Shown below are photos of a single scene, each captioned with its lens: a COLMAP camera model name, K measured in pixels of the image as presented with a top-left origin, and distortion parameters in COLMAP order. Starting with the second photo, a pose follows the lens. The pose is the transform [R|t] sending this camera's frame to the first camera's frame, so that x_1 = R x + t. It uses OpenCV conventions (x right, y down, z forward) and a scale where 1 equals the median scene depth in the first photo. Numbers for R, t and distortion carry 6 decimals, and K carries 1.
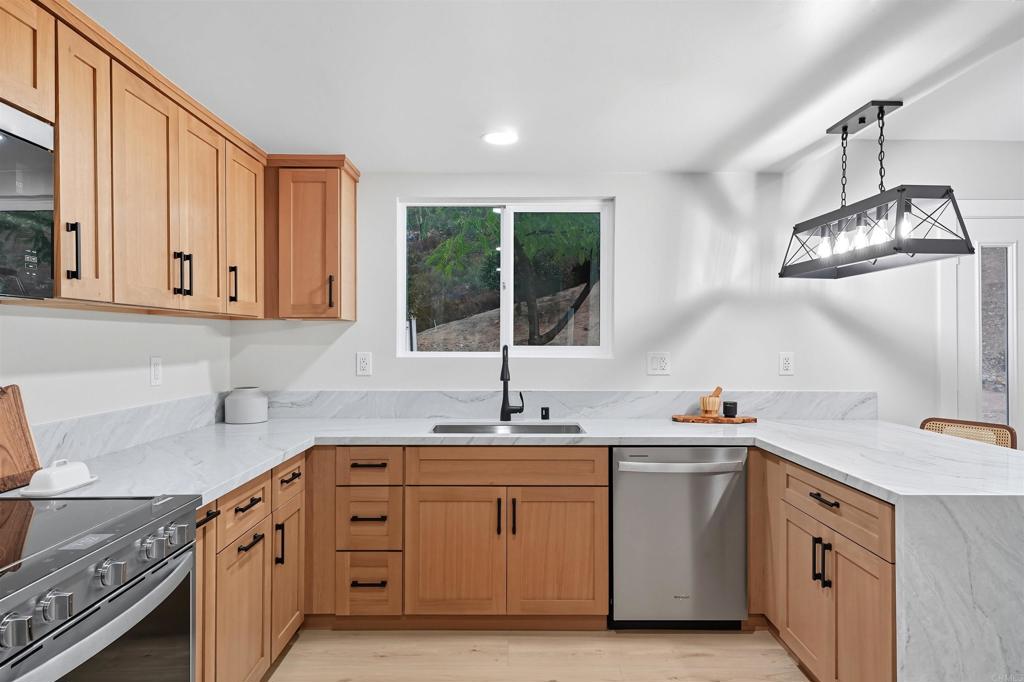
lens RADIAL K [[627.6, 0, 512.0], [0, 627.6, 341.5], [0, 0, 1]] dist [0.013733, -0.000611]
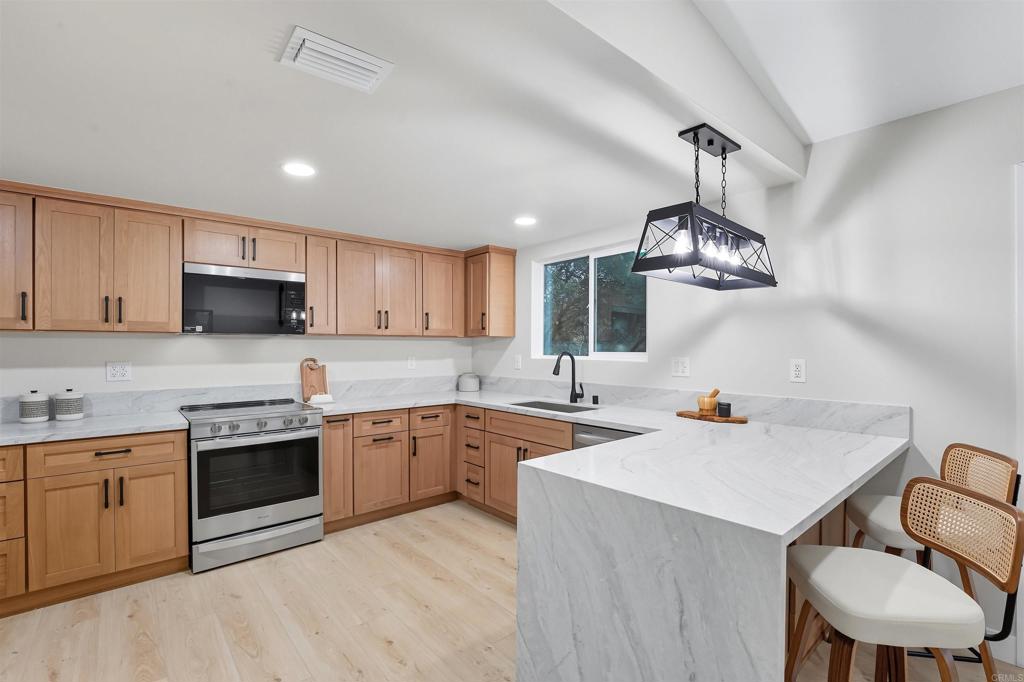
lens RADIAL K [[468.5, 0, 512.5], [0, 468.5, 347.2], [0, 0, 1]] dist [-0.018281, -0.000540]
pose [[0.642090, -0.002833, -0.766624, 0.870042], [0.001578, 0.999996, -0.002375, -0.001557], [0.766627, 0.000315, 0.642092, 0.216205]]
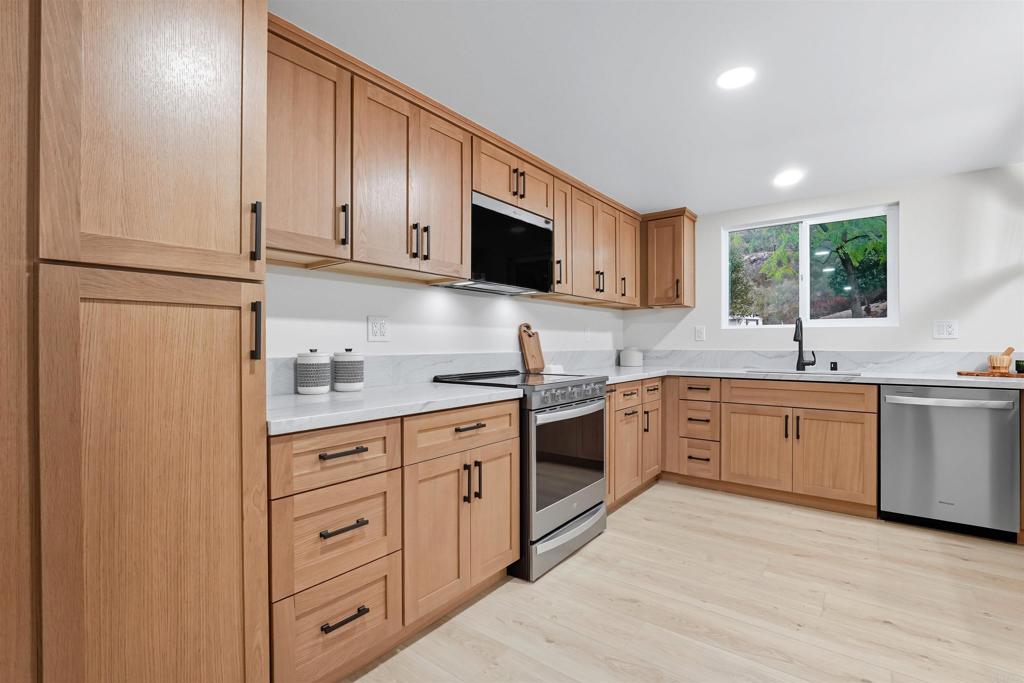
lens RADIAL K [[468.5, 0, 506.8], [0, 468.5, 344.5], [0, 0, 1]] dist [-0.018281, -0.000540]
pose [[0.781798, -0.002879, -0.623525, 0.150085], [0.001343, 0.999995, -0.002934, 0.080716], [0.623530, 0.001457, 0.781798, -0.299675]]
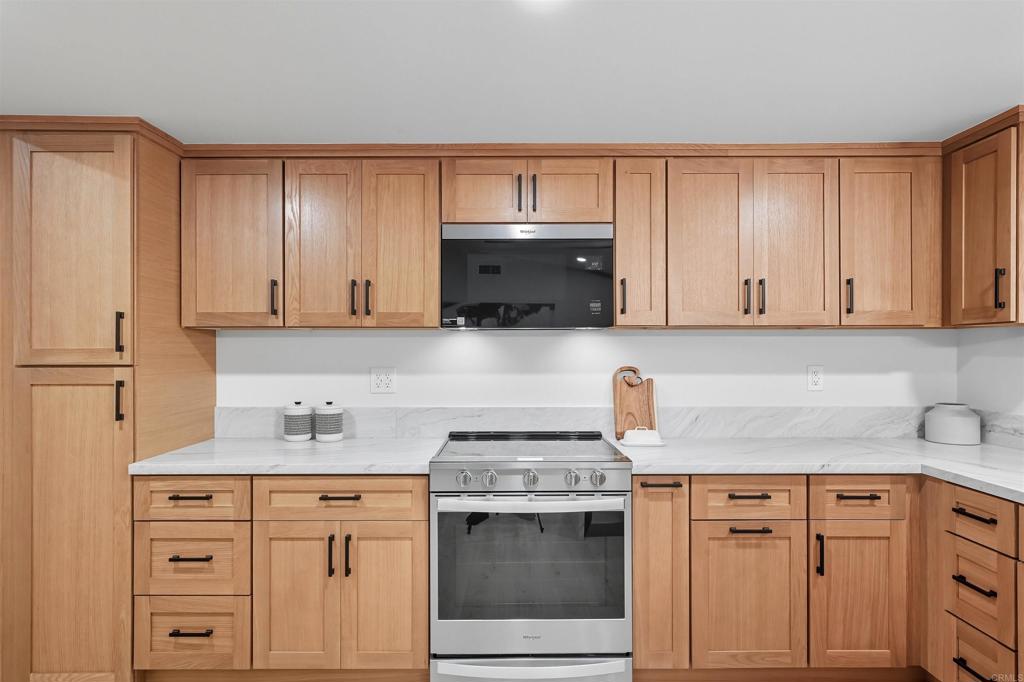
lens RADIAL K [[578.9, 0, 508.9], [0, 578.9, 346.9], [0, 0, 1]] dist [0.000995, 0.002324]
pose [[-0.012194, -0.004503, -0.999916, 0.475849], [-0.000971, 0.999989, -0.004491, -0.003989], [0.999925, 0.000916, -0.012199, 0.436423]]
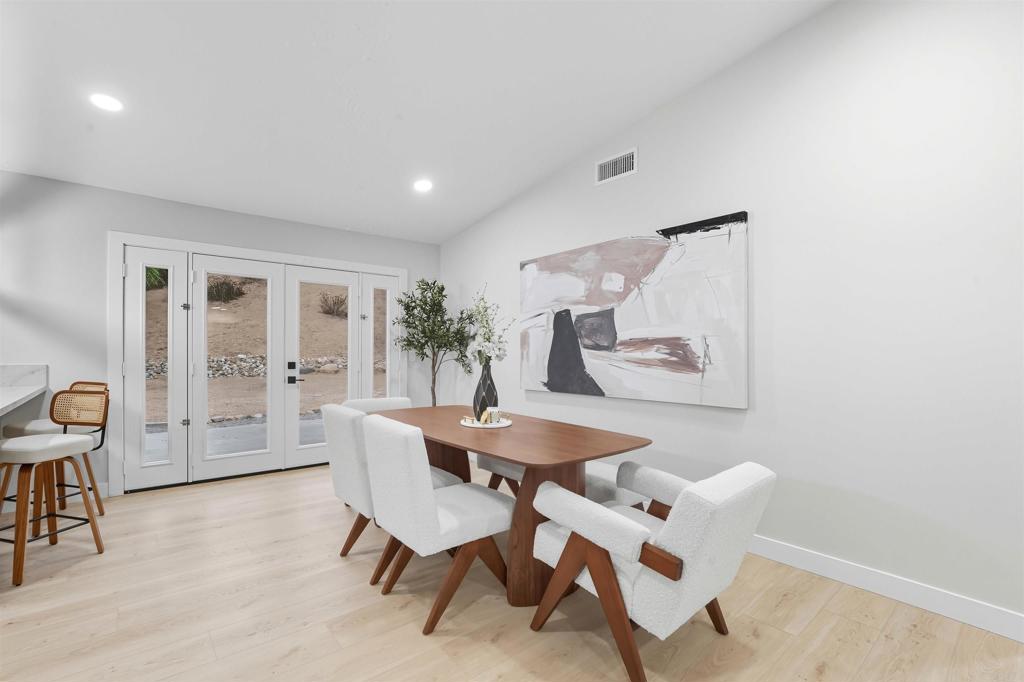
lens RADIAL K [[447.4, 0, 471.8], [0, 447.4, 362.4], [0, 0, 1]] dist [-0.001847, -0.000331]
pose [[0.809070, -0.012988, 0.587569, 0.922204], [-0.002208, 0.999682, 0.025138, 0.058793], [-0.587709, -0.021636, 0.808783, -0.398839]]
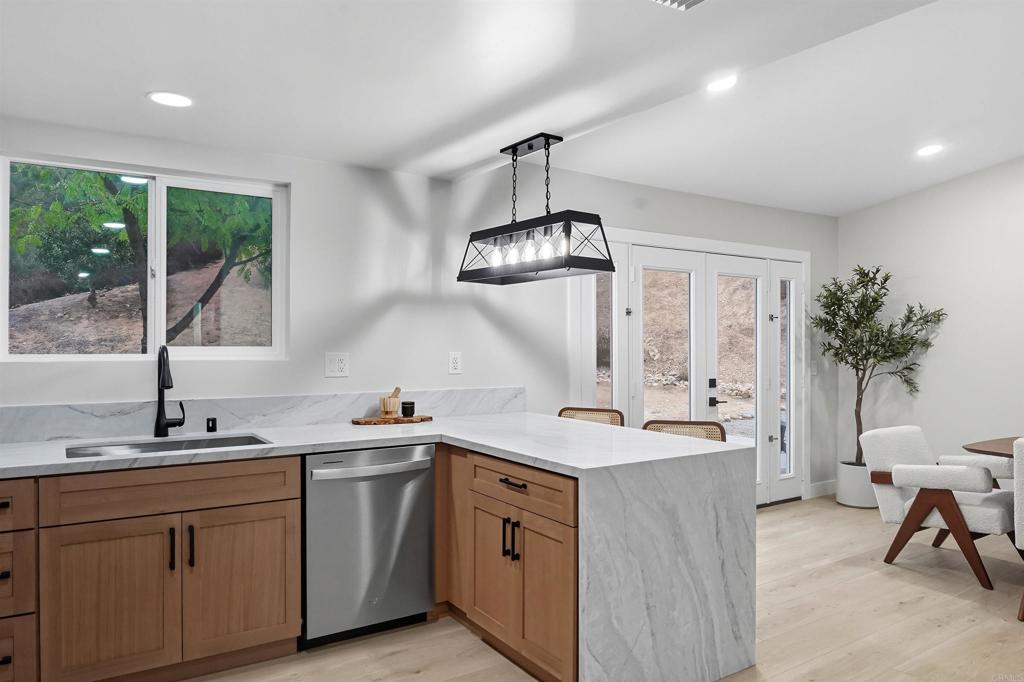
lens RADIAL K [[691.8, 0, 509.6], [0, 691.8, 345.9], [0, 0, 1]] dist [-0.005174, -0.012012]
pose [[0.838771, -0.002032, 0.544481, -0.141929], [-0.001640, 0.999979, 0.006258, -0.000862], [-0.544483, -0.006142, 0.838750, -0.021910]]
